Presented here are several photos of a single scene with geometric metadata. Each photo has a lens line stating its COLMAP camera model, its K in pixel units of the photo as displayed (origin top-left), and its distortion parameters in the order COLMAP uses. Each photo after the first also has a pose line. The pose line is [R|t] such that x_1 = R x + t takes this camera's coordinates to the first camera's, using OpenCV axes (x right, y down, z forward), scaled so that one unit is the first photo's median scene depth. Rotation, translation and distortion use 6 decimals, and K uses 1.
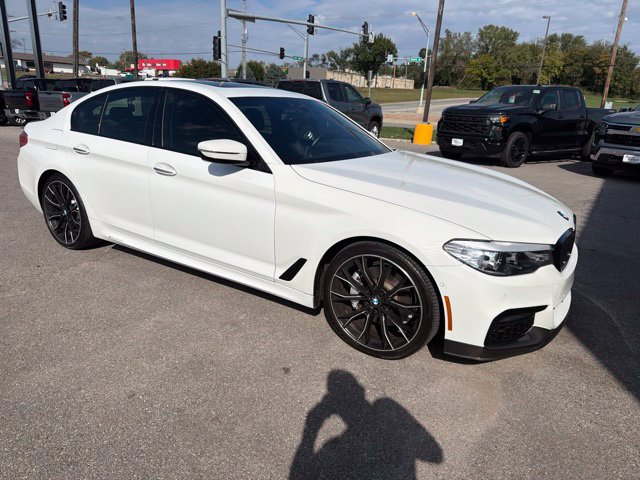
lens RADIAL K [[455.4, 0, 321.6], [0, 455.4, 243.6], [0, 0, 1]] dist [0.020291, -0.023577]
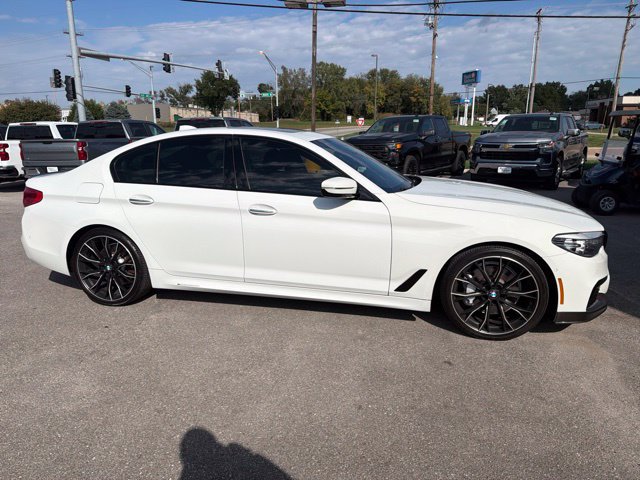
lens RADIAL K [[452.3, 0, 321.6], [0, 452.3, 239.9], [0, 0, 1]] dist [0.051376, -0.066306]
pose [[0.944754, -0.121962, 0.304244, -0.133389], [0.143755, 0.988339, -0.050201, -0.004682], [-0.294574, 0.091164, 0.951270, -0.010957]]
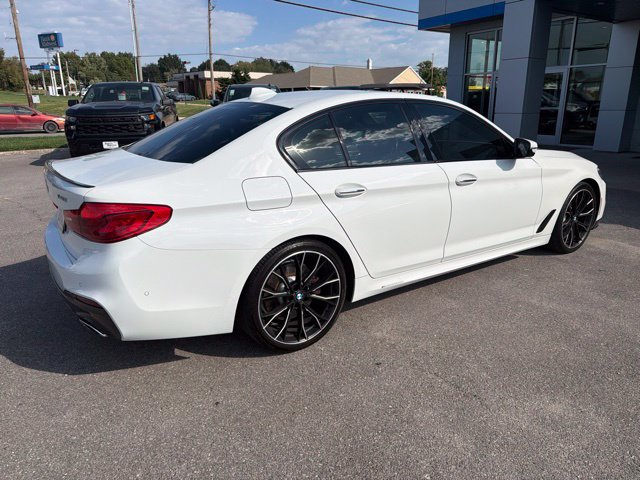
lens RADIAL K [[458.3, 0, 324.1], [0, 458.3, 241.2], [0, 0, 1]] dist [0.015283, -0.016892]
pose [[0.382087, -0.313658, 0.869269, -0.343315], [0.304809, 0.930773, 0.201872, -0.083089], [-0.872411, 0.187828, 0.451242, 0.207531]]
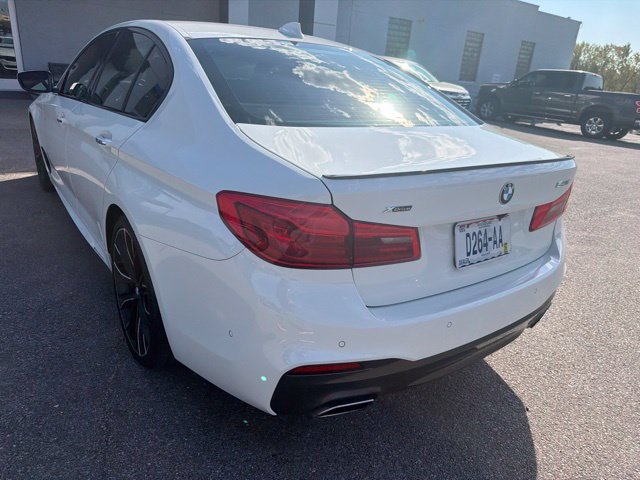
lens RADIAL K [[461.4, 0, 320.8], [0, 461.4, 240.5], [0, 0, 1]] dist [0.002645, -0.004255]
pose [[-0.920169, -0.241164, 0.308430, -0.203292], [0.000178, 0.787515, 0.616296, -0.165337], [-0.391521, 0.567151, -0.724604, 0.509883]]
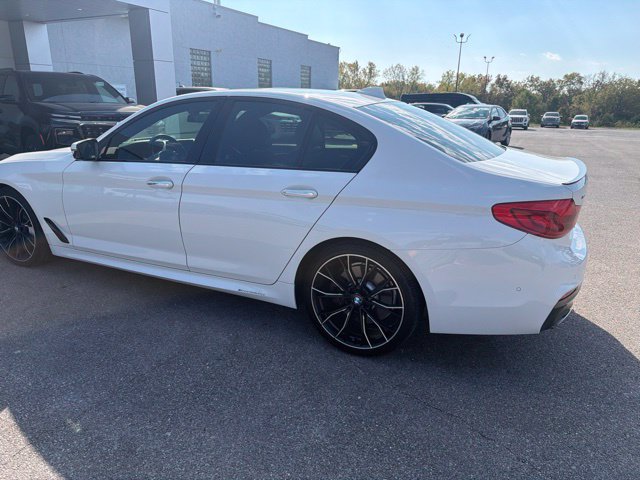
lens RADIAL K [[455.5, 0, 326.9], [0, 455.5, 237.4], [0, 0, 1]] dist [0.034429, -0.044559]
pose [[-0.992620, -0.023748, -0.118915, -0.070087], [-0.086771, 0.824128, 0.559717, -0.187733], [0.084709, 0.565905, -0.820107, 0.574119]]
